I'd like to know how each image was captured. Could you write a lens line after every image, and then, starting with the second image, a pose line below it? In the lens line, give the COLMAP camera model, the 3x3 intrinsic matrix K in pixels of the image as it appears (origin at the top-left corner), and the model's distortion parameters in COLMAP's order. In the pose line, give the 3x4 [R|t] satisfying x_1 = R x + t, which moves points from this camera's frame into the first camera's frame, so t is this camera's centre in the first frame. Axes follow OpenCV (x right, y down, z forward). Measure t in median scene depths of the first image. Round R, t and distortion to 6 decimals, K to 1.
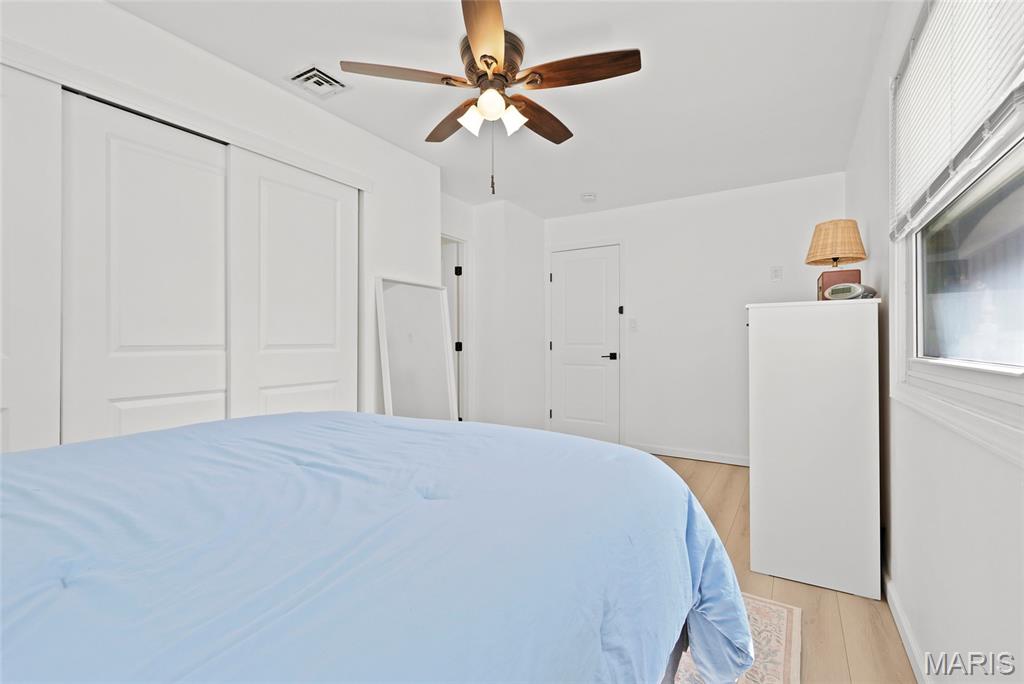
lens RADIAL K [[450.5, 0, 514.8], [0, 450.5, 346.0], [0, 0, 1]] dist [0.000263, 0.000090]
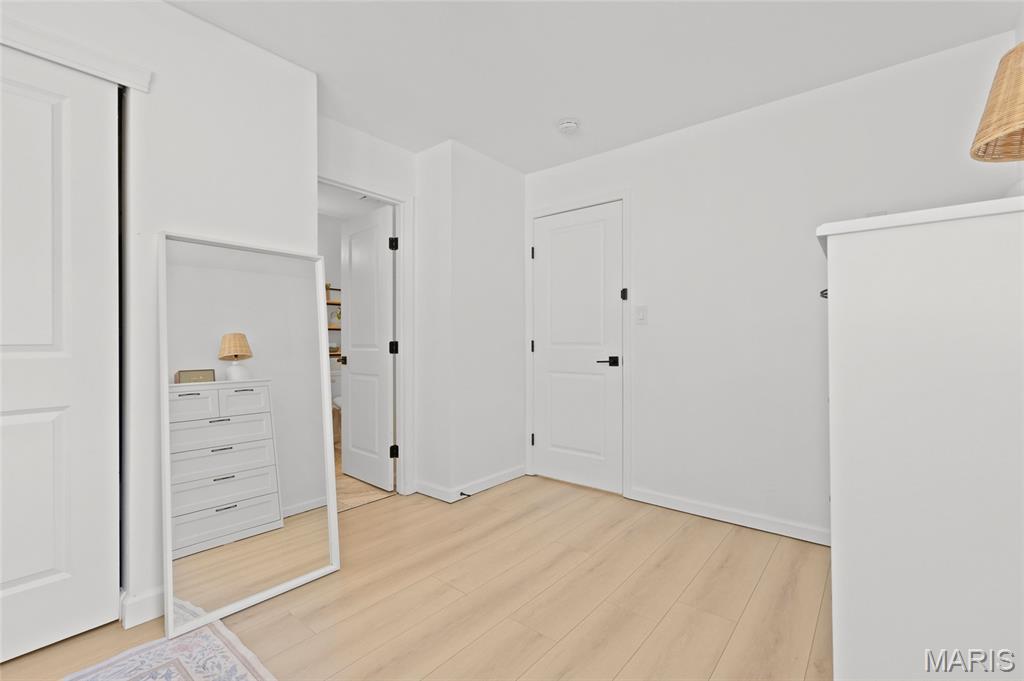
lens RADIAL K [[449.2, 0, 513.2], [0, 449.2, 343.7], [0, 0, 1]] dist [0.011113, -0.000212]
pose [[0.991658, -0.002479, -0.128870, 0.159490], [0.001661, 0.999978, -0.006456, -0.000054], [0.128883, 0.006188, 0.991641, 0.306779]]
